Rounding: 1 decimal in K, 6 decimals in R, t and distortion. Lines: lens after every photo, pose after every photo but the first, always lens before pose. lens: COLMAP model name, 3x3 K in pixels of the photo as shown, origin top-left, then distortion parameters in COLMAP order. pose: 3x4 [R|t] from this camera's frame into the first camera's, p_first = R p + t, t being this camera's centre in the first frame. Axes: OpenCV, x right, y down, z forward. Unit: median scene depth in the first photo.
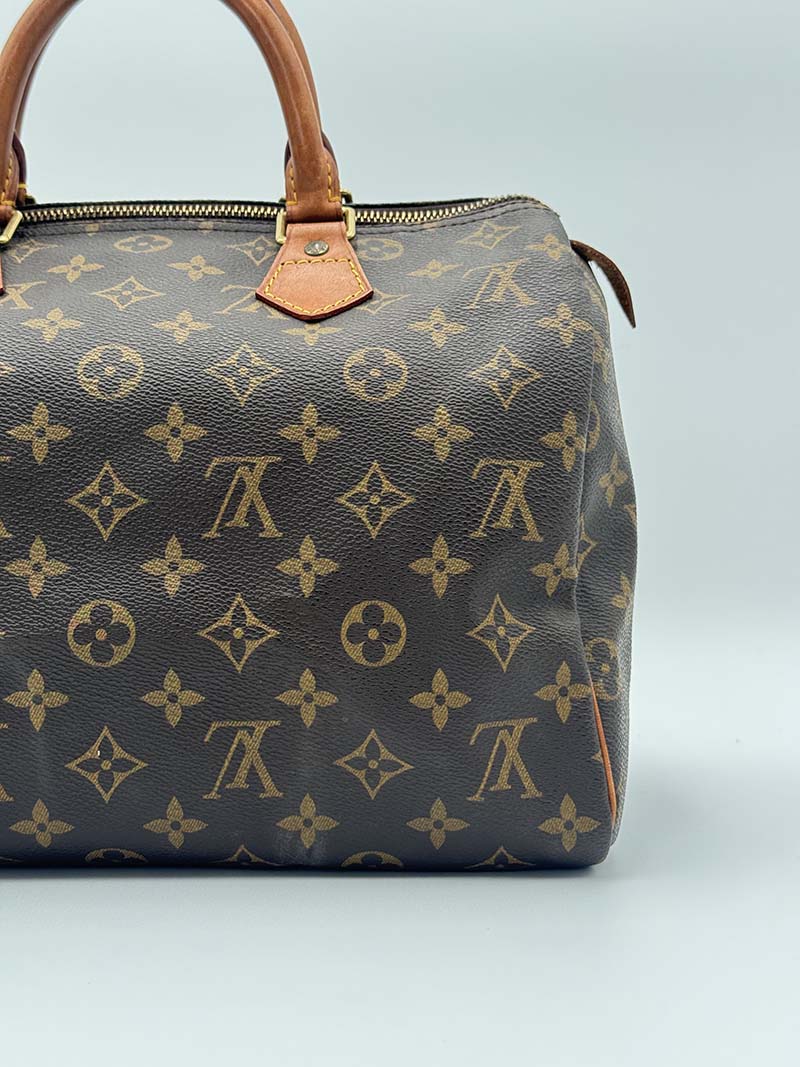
lens RADIAL K [[1565.5, 0, 399.1], [0, 1565.5, 536.3], [0, 0, 1]] dist [0.173928, 0.000000]
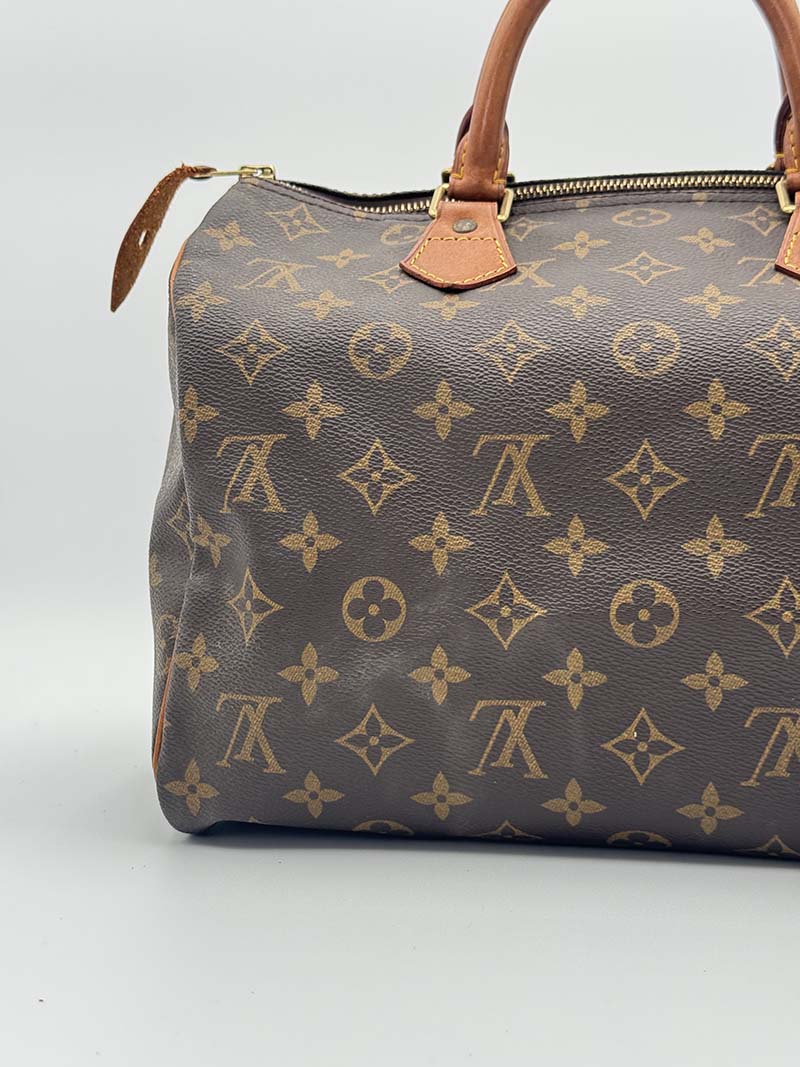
lens RADIAL K [[1565.5, 0, 406.5], [0, 1565.5, 528.8], [0, 0, 1]] dist [0.173928, 0.000000]
pose [[0.992282, 0.010754, -0.123536, -0.187591], [-0.009586, 0.999904, 0.010043, -0.000001], [0.123632, -0.008781, 0.992289, 0.004134]]
